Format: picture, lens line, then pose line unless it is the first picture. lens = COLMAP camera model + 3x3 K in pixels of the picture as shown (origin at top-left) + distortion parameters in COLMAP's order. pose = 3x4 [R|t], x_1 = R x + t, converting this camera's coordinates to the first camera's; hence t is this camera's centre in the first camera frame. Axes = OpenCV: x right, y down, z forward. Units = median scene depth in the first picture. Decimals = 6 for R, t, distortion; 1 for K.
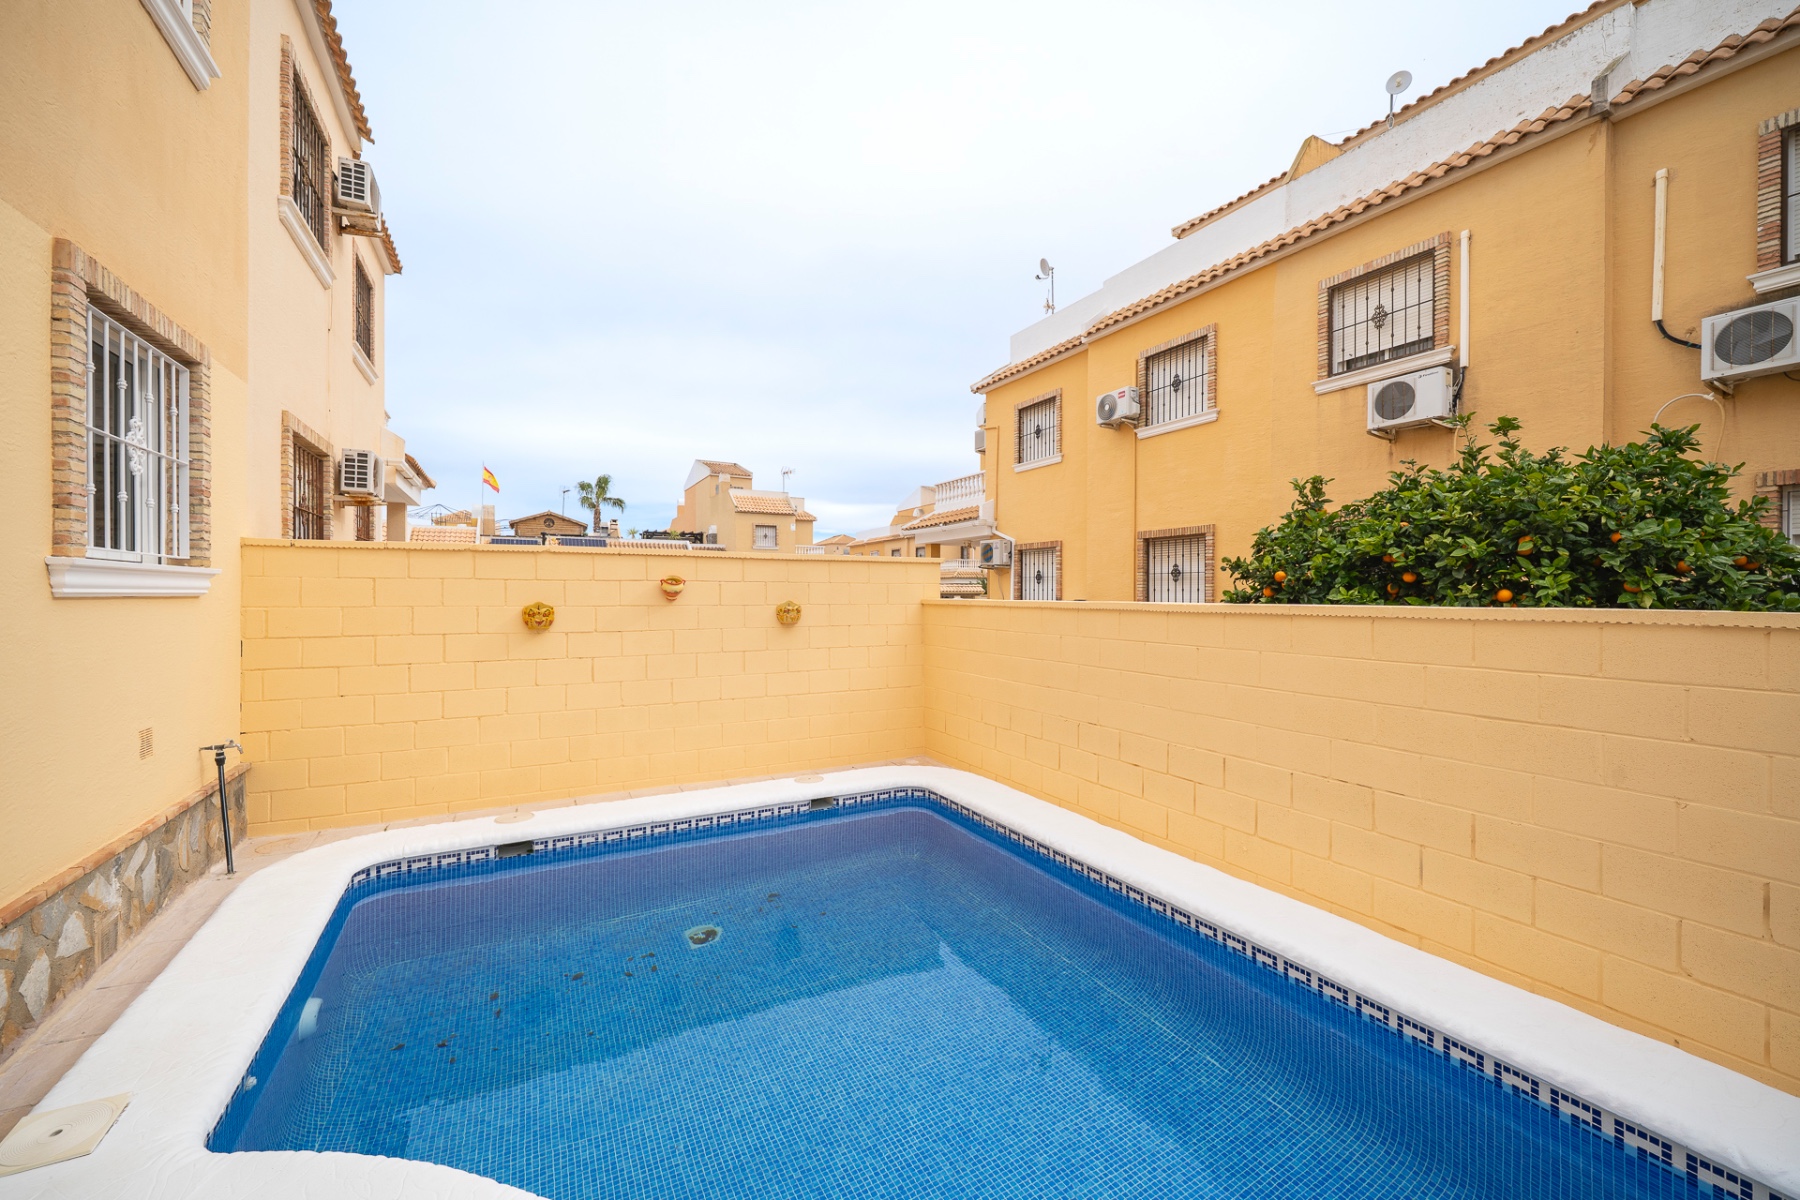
lens RADIAL K [[714.9, 0, 892.7], [0, 714.9, 595.1], [0, 0, 1]] dist [-0.001056, 0.000171]
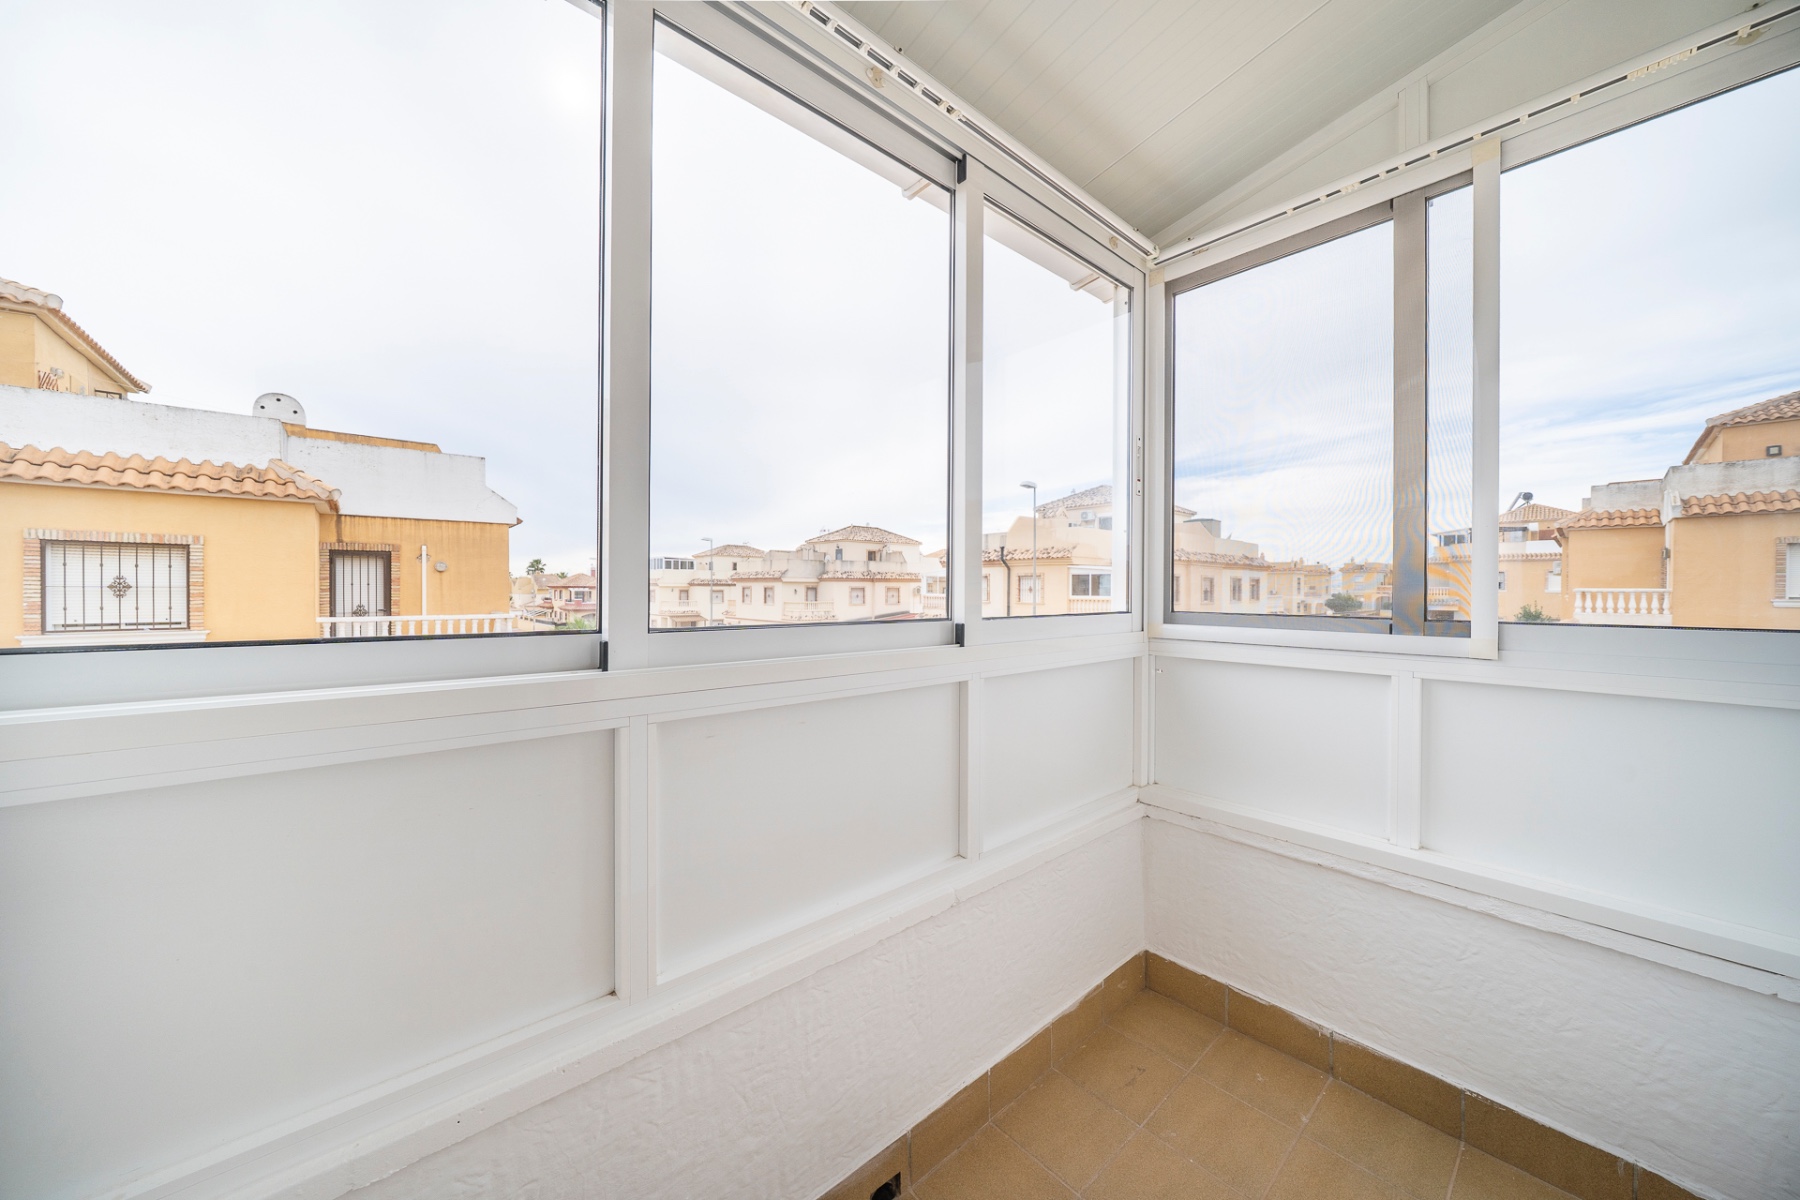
lens RADIAL K [[618.6, 0, 898.4], [0, 618.6, 592.3], [0, 0, 1]] dist [-0.005770, 0.000237]
pose [[-0.238704, -0.012208, 0.971016, -0.265350], [-0.001789, 0.999925, 0.012131, -0.390625], [-0.971091, 0.001159, -0.238708, -0.275810]]
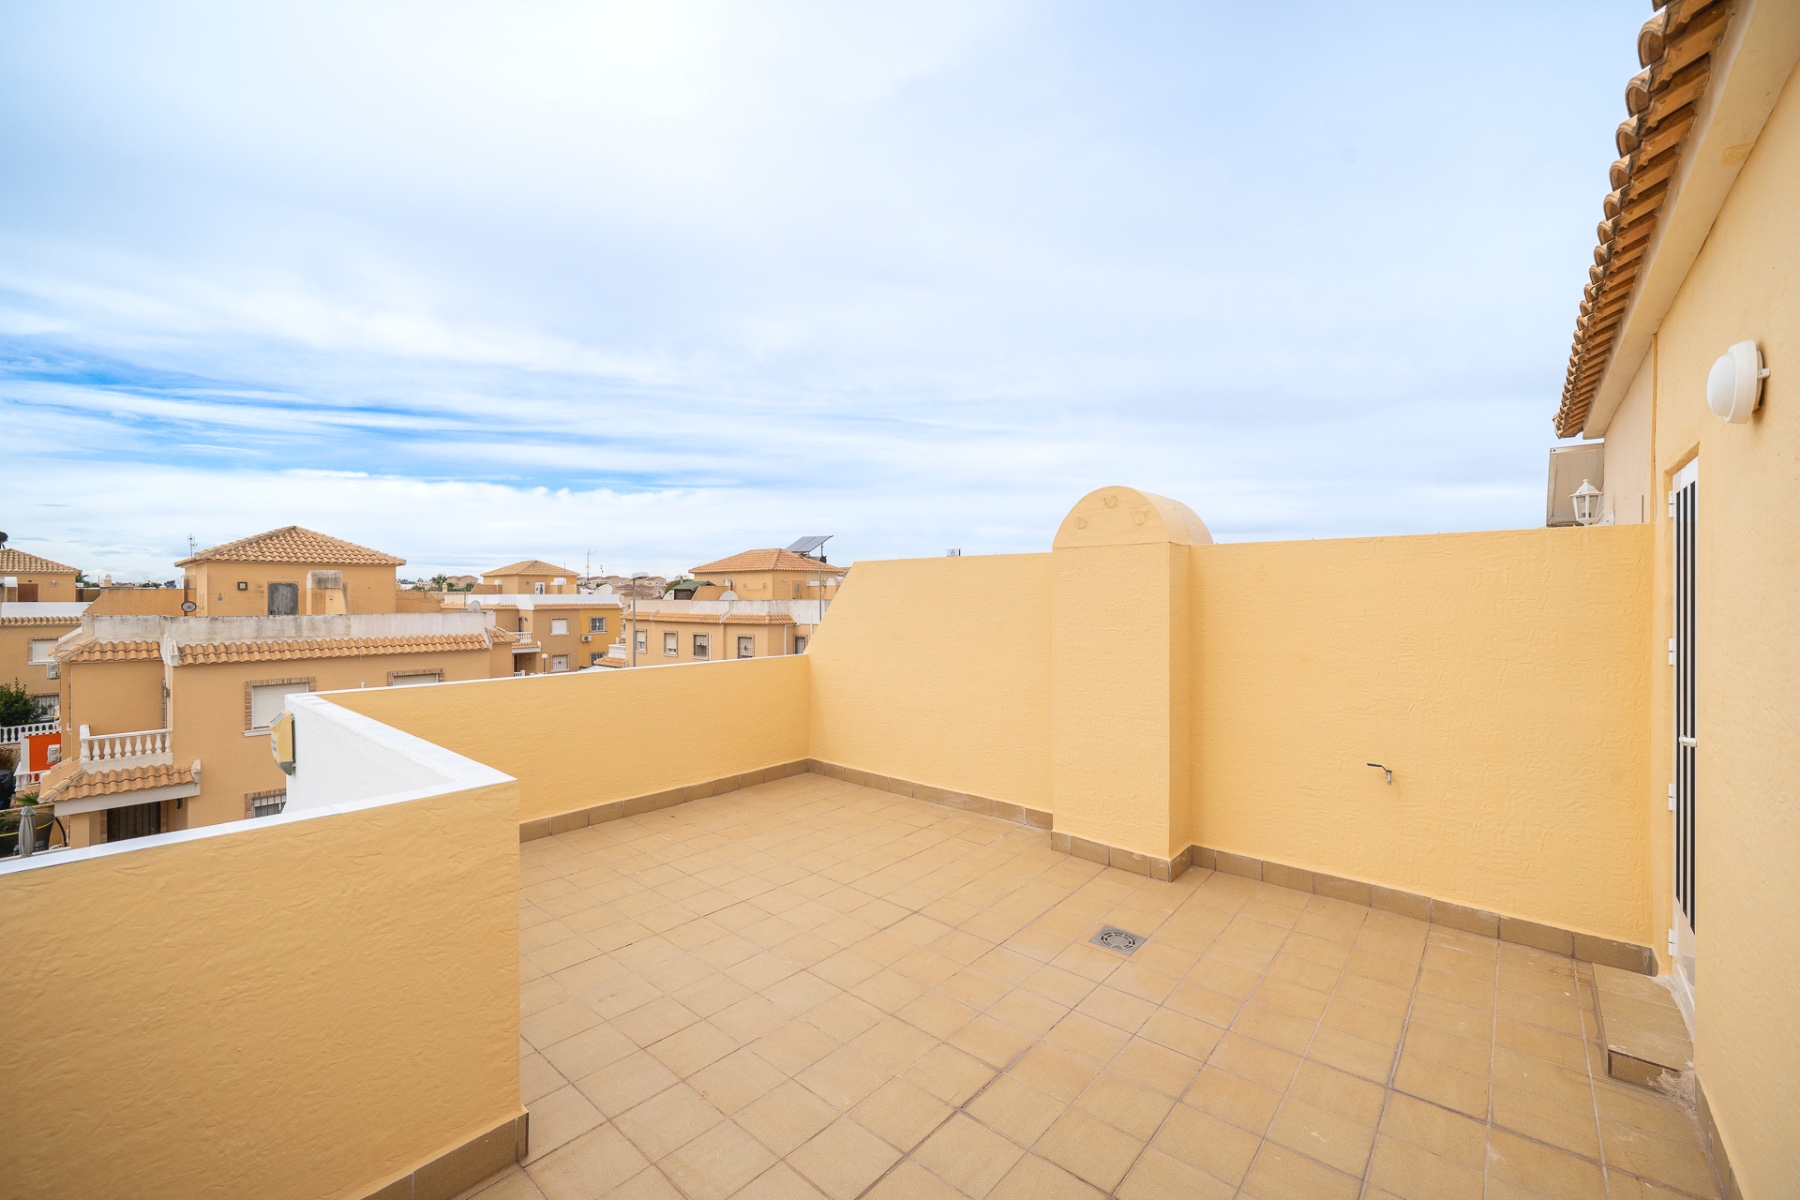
lens RADIAL K [[719.1, 0, 897.4], [0, 719.1, 599.4], [0, 0, 1]] dist [-0.001333, -0.000072]
pose [[-0.932087, -0.000510, -0.362235, -0.396504], [-0.002795, 0.999979, 0.005784, -0.778662], [0.362225, 0.006404, -0.932069, 0.076215]]
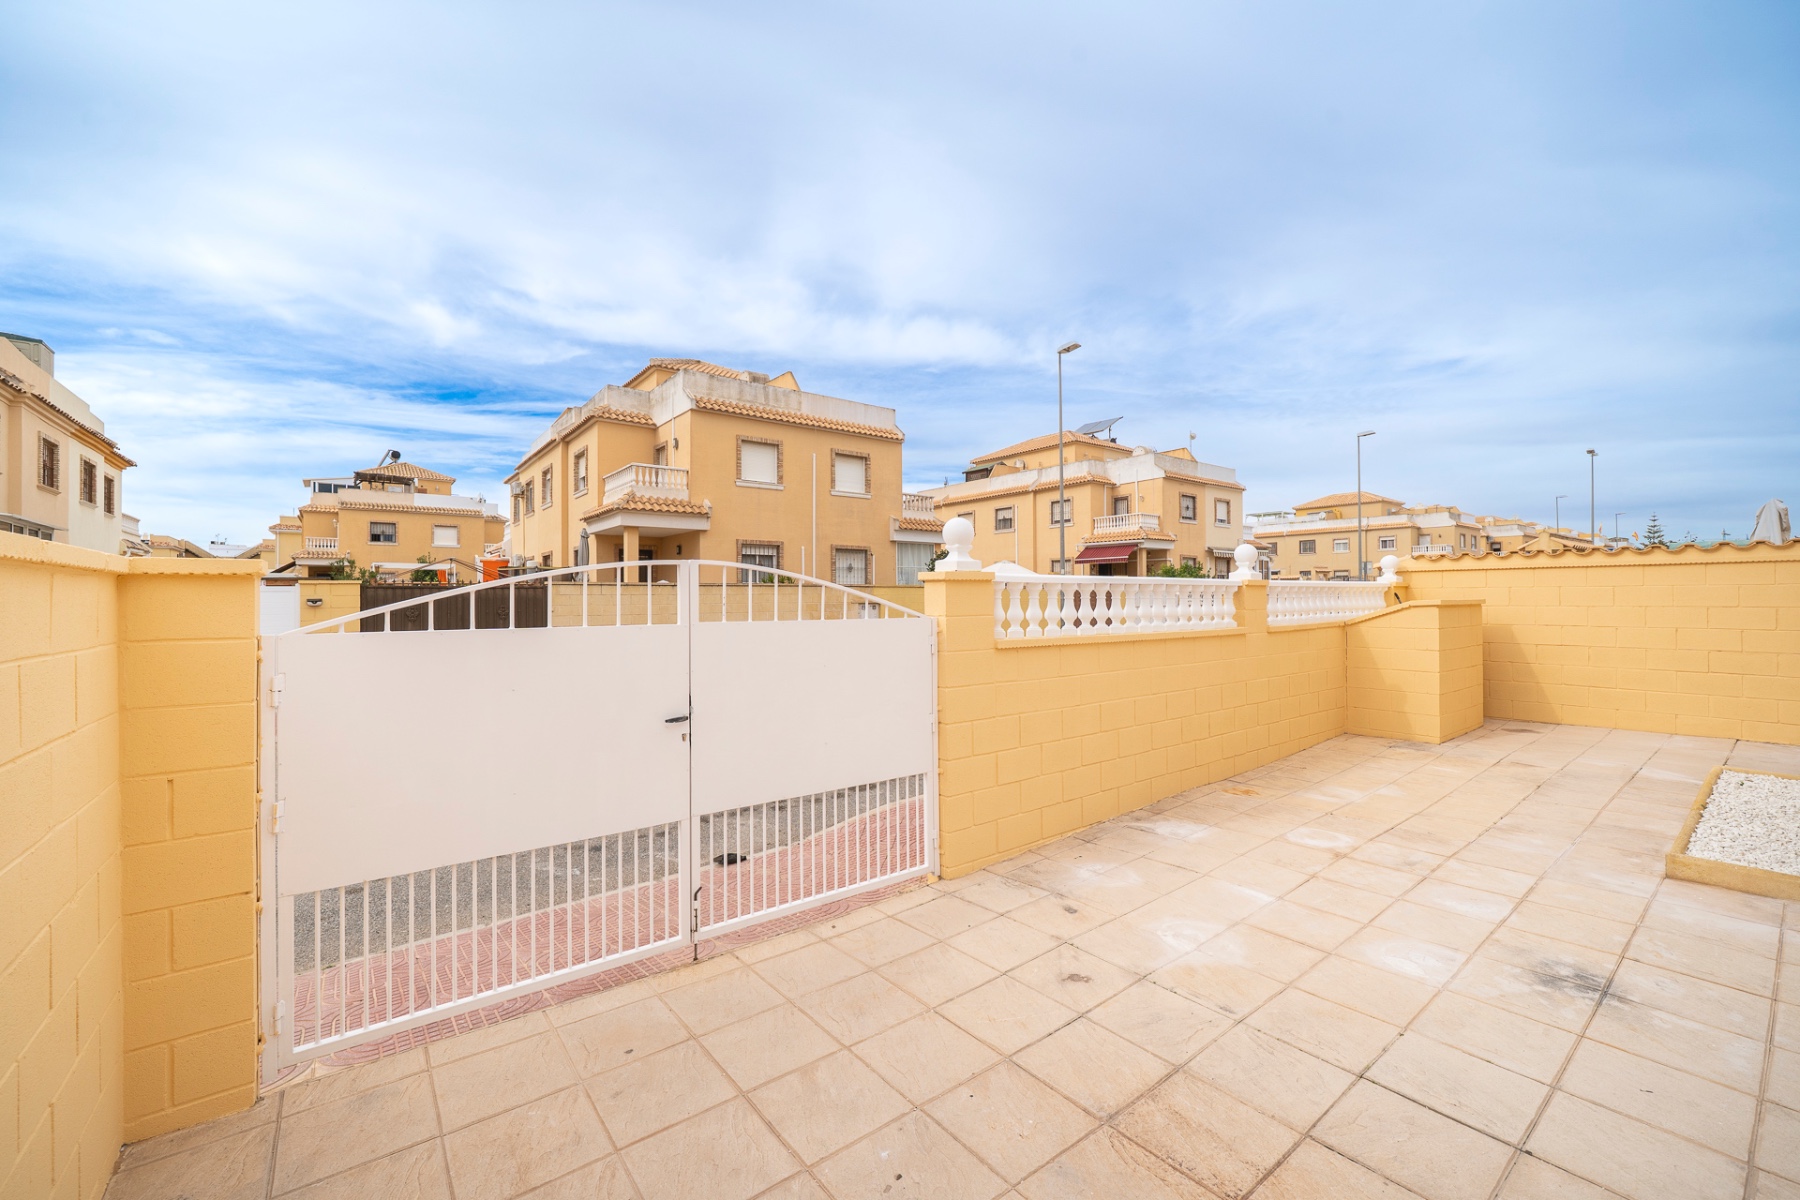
lens RADIAL K [[719.2, 0, 891.6], [0, 719.2, 586.6], [0, 0, 1]] dist [-0.002875, -0.000014]
pose [[-0.985787, 0.000717, -0.168000, 0.561884], [0.003222, 0.999888, -0.014639, 0.025486], [0.167970, -0.014972, -0.985678, -0.290983]]
